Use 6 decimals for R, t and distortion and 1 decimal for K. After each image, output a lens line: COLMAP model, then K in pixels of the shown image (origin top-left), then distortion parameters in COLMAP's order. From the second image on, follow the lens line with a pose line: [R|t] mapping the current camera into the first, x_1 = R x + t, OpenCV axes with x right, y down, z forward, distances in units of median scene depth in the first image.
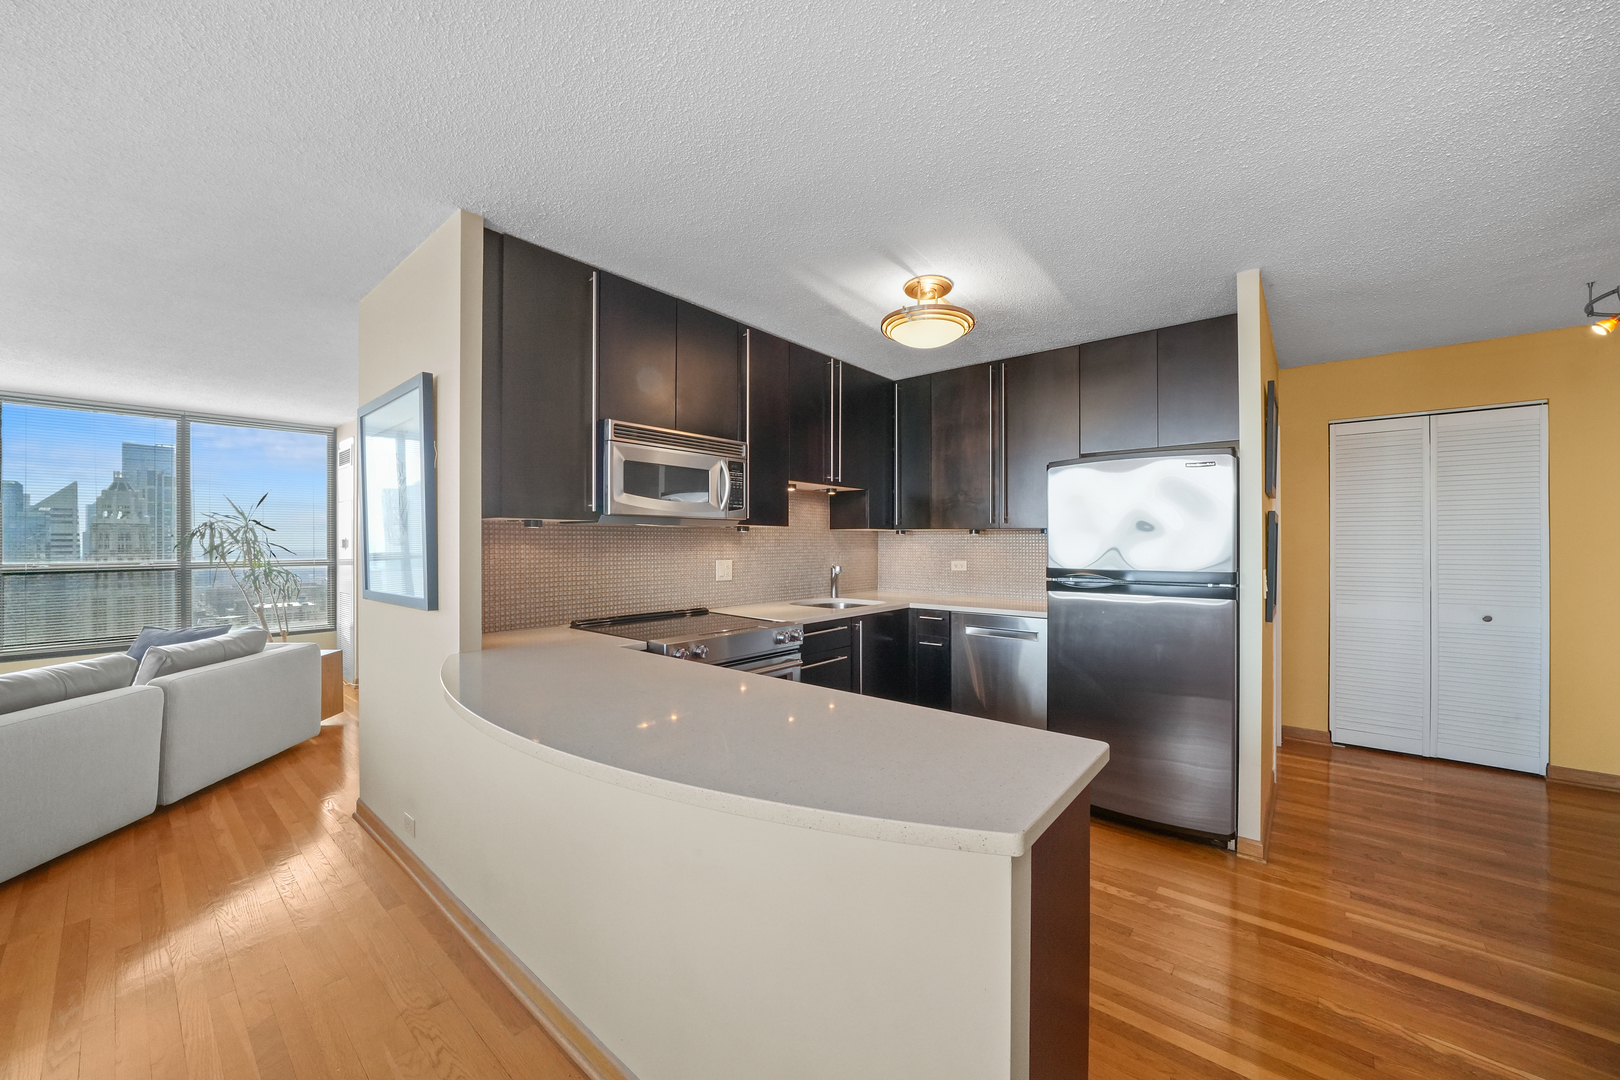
lens RADIAL K [[602.6, 0, 802.5], [0, 602.6, 546.5], [0, 0, 1]] dist [-0.010502, 0.000274]
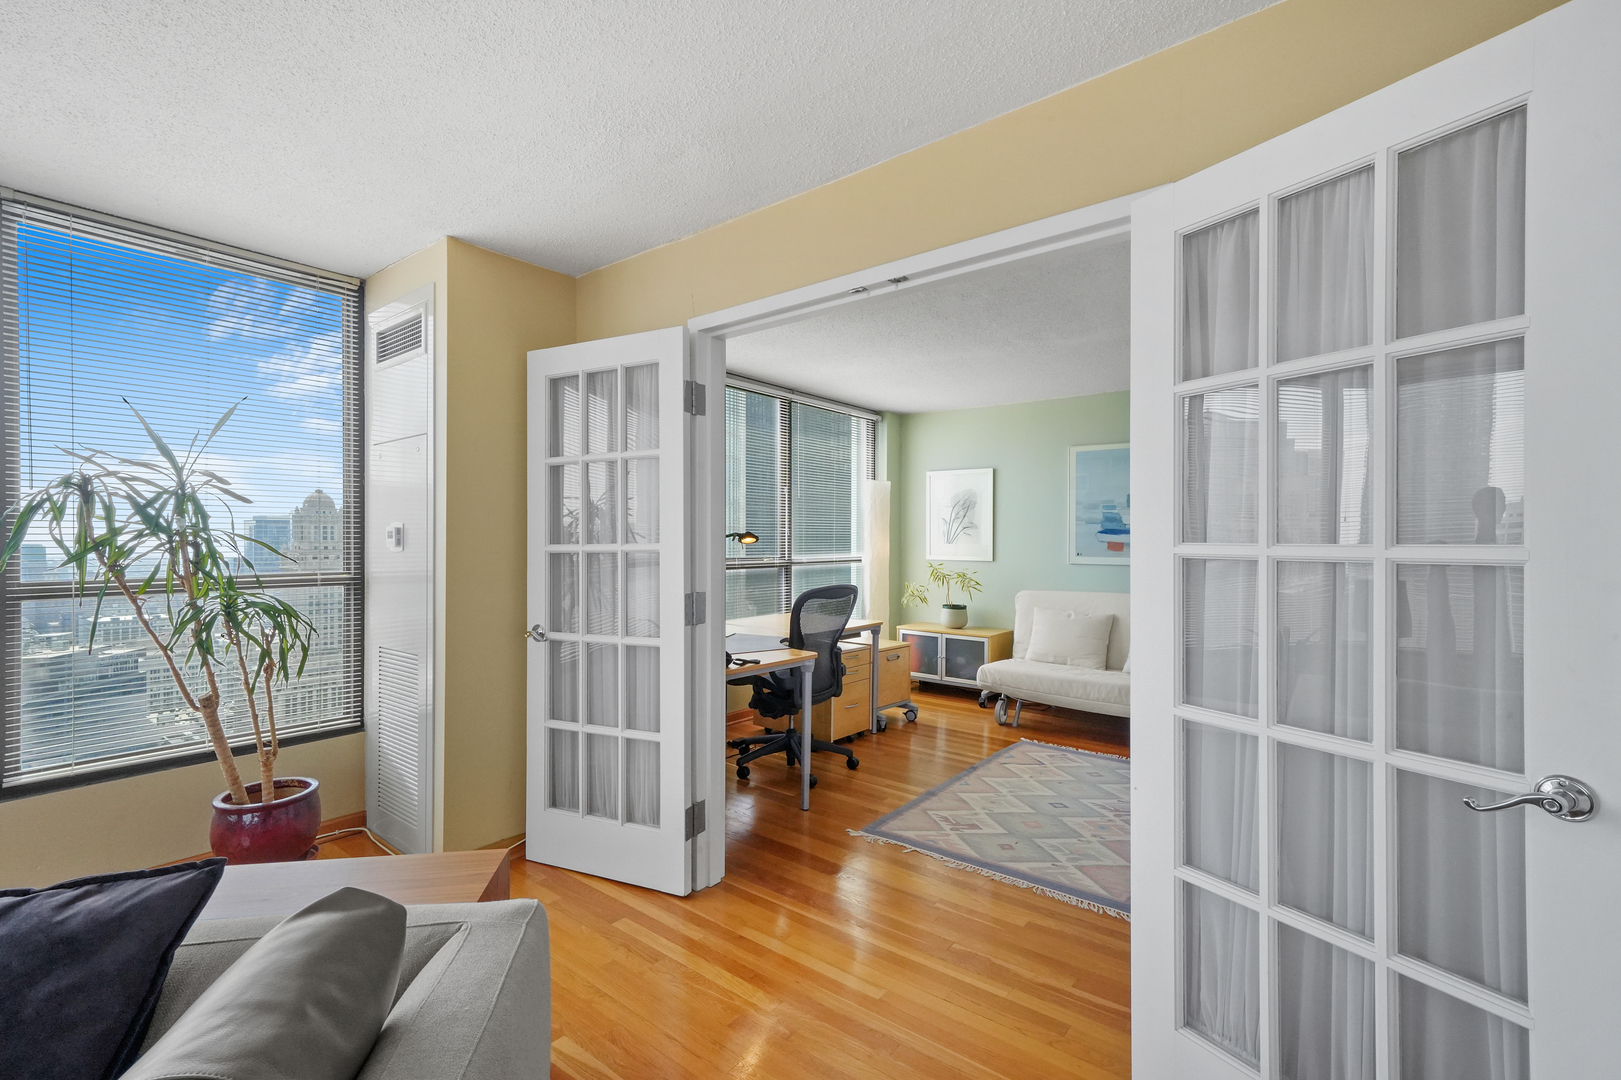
lens RADIAL K [[729.6, 0, 806.8], [0, 729.6, 544.1], [0, 0, 1]] dist [0.010516, 0.000352]
pose [[0.999489, 0.003285, 0.031796, -0.781267], [-0.003254, 0.999994, -0.001029, 0.000681], [-0.031799, 0.000925, 0.999494, 0.740655]]
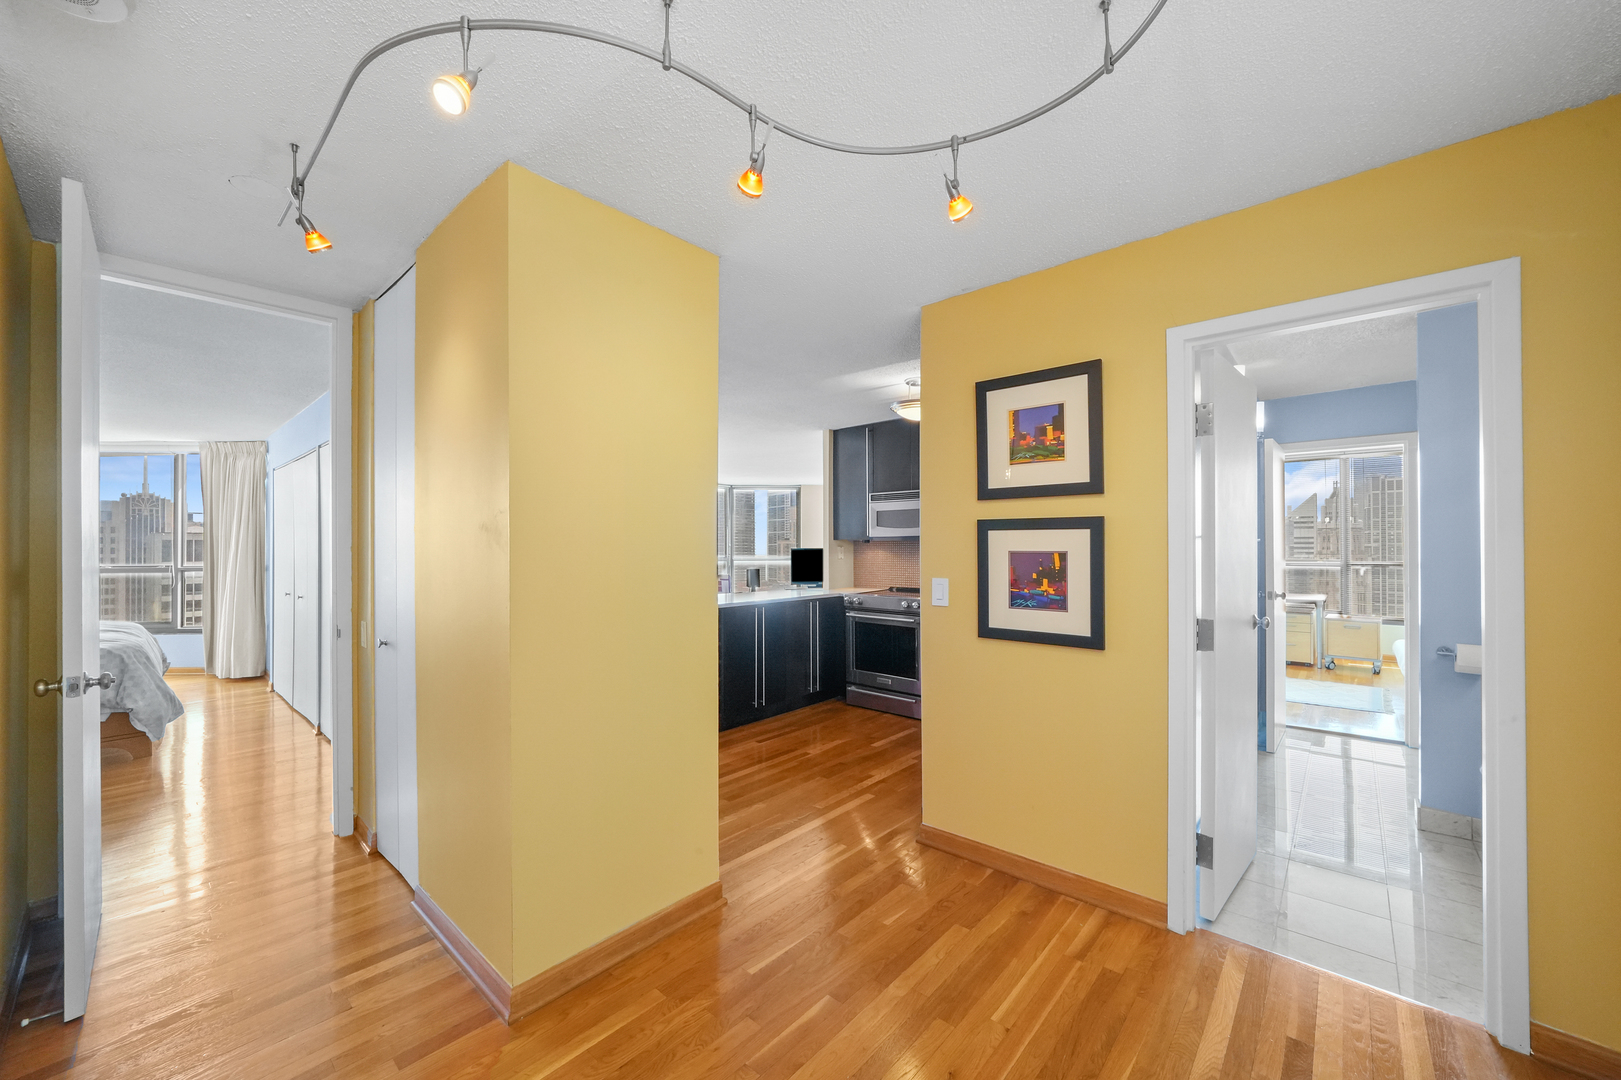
lens RADIAL K [[619.6, 0, 805.5], [0, 619.6, 547.0], [0, 0, 1]] dist [-0.008742, 0.000098]
pose [[-0.022209, 0.002025, -0.999751, 1.360953], [-0.004219, 0.999989, 0.002119, -0.014504], [0.999744, 0.004265, -0.022201, 0.576085]]
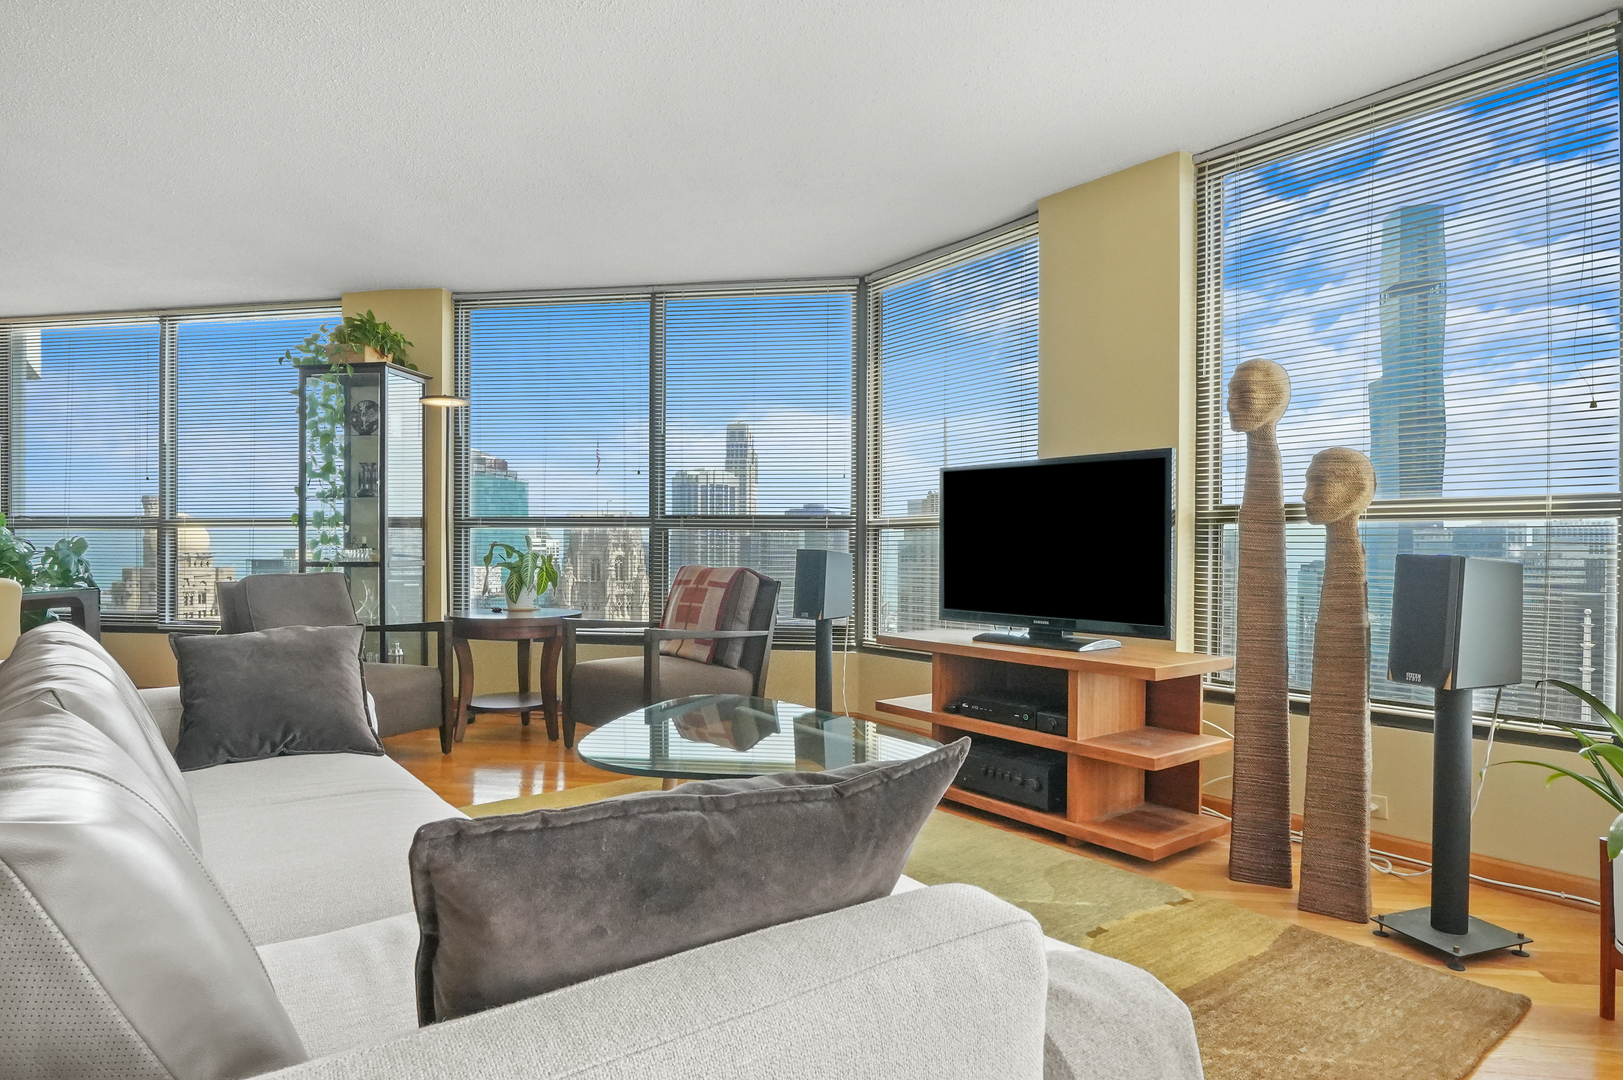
lens RADIAL K [[923.0, 0, 787.0], [0, 923.0, 541.5], [0, 0, 1]] dist [-0.001433, 0.000026]
pose [[-0.858837, -0.007241, -0.512198, -0.986513], [-0.007410, 0.999971, -0.001713, 0.089677], [0.512195, 0.002324, -0.858866, 1.286361]]
